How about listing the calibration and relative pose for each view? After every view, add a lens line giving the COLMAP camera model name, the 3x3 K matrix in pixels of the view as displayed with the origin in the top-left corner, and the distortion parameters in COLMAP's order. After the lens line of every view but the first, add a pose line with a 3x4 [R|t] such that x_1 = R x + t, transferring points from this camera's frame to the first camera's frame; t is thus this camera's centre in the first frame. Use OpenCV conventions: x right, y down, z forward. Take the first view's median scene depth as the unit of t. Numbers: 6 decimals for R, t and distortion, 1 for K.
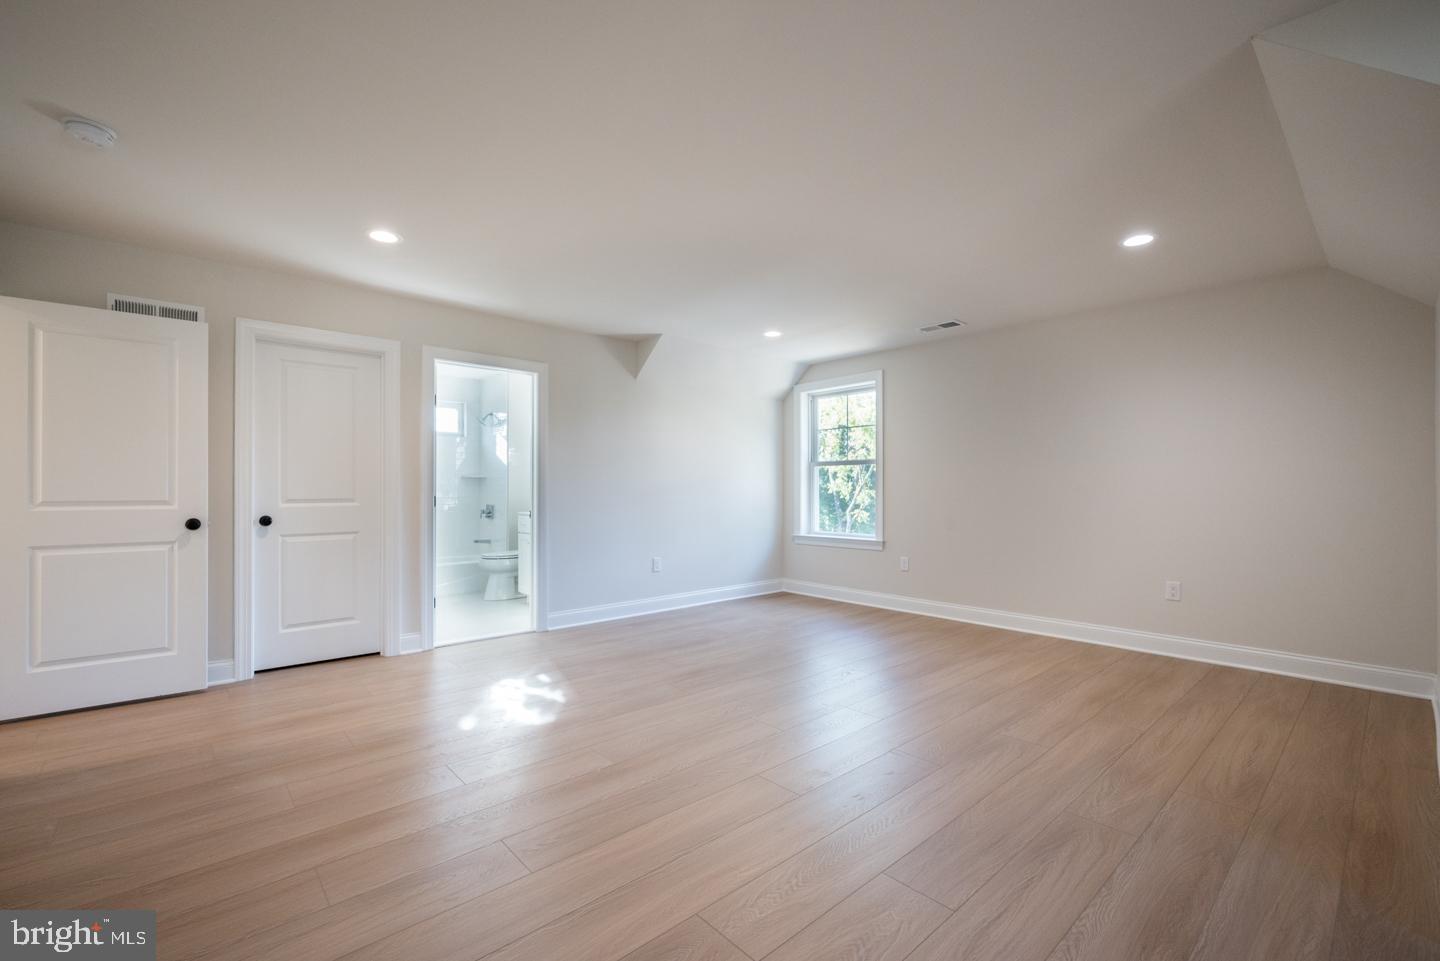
lens RADIAL K [[605.1, 0, 720.0], [0, 605.1, 480.5], [0, 0, 1]] dist [-0.000780, -0.000015]
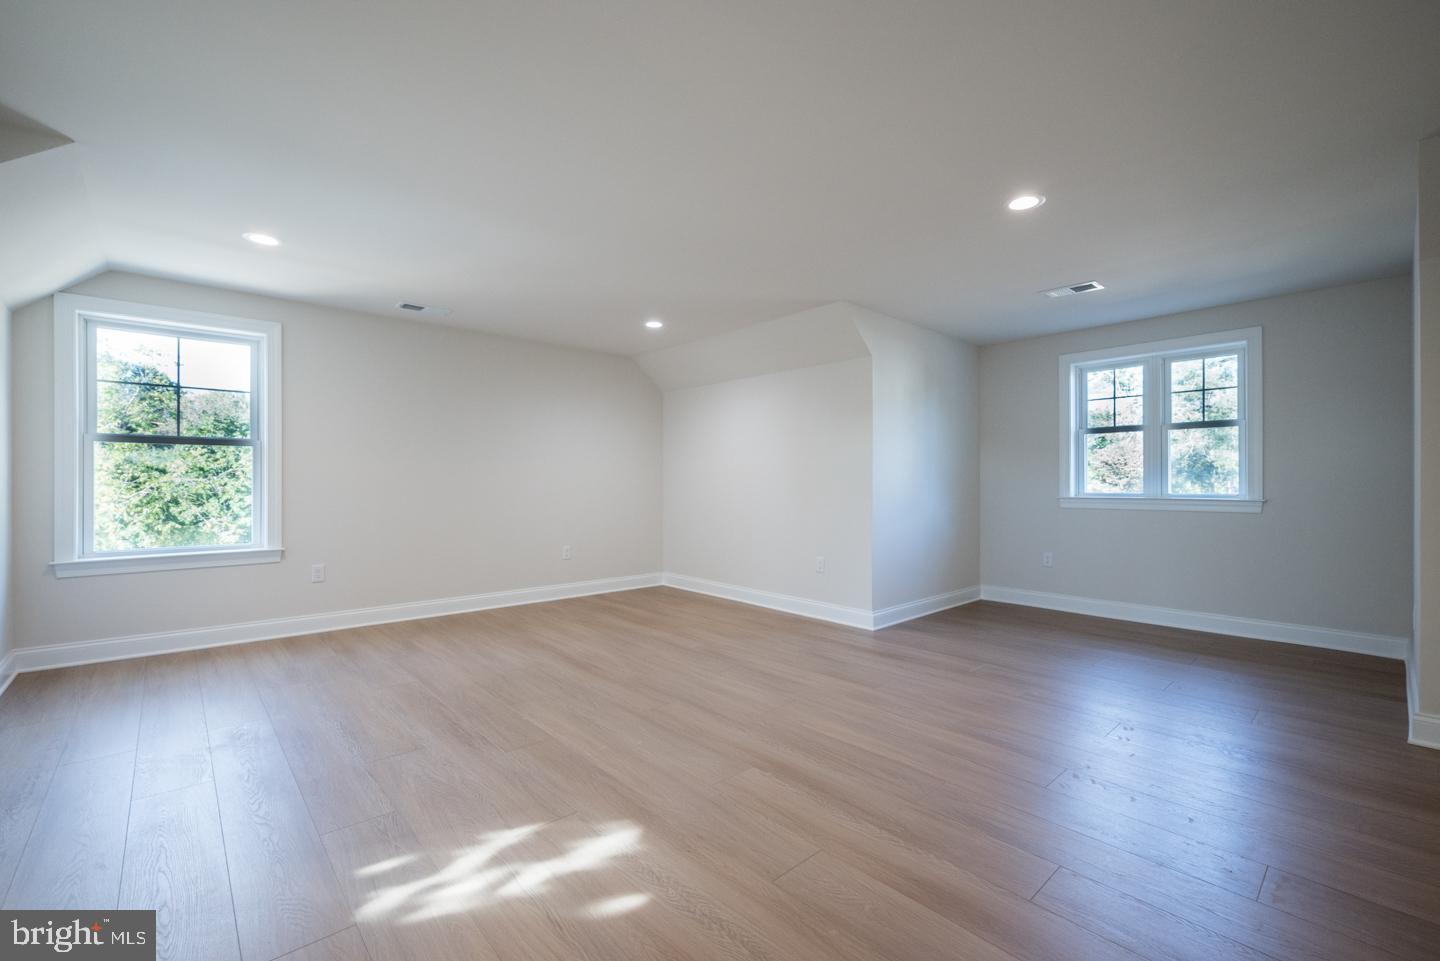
lens RADIAL K [[605.1, 0, 720.0], [0, 605.1, 480.5], [0, 0, 1]] dist [-0.000780, -0.000015]
pose [[-0.013246, -0.001367, 0.999911, -0.559968], [-0.025015, 0.999687, 0.001036, -0.000656], [-0.999599, -0.024999, -0.013276, 0.519431]]
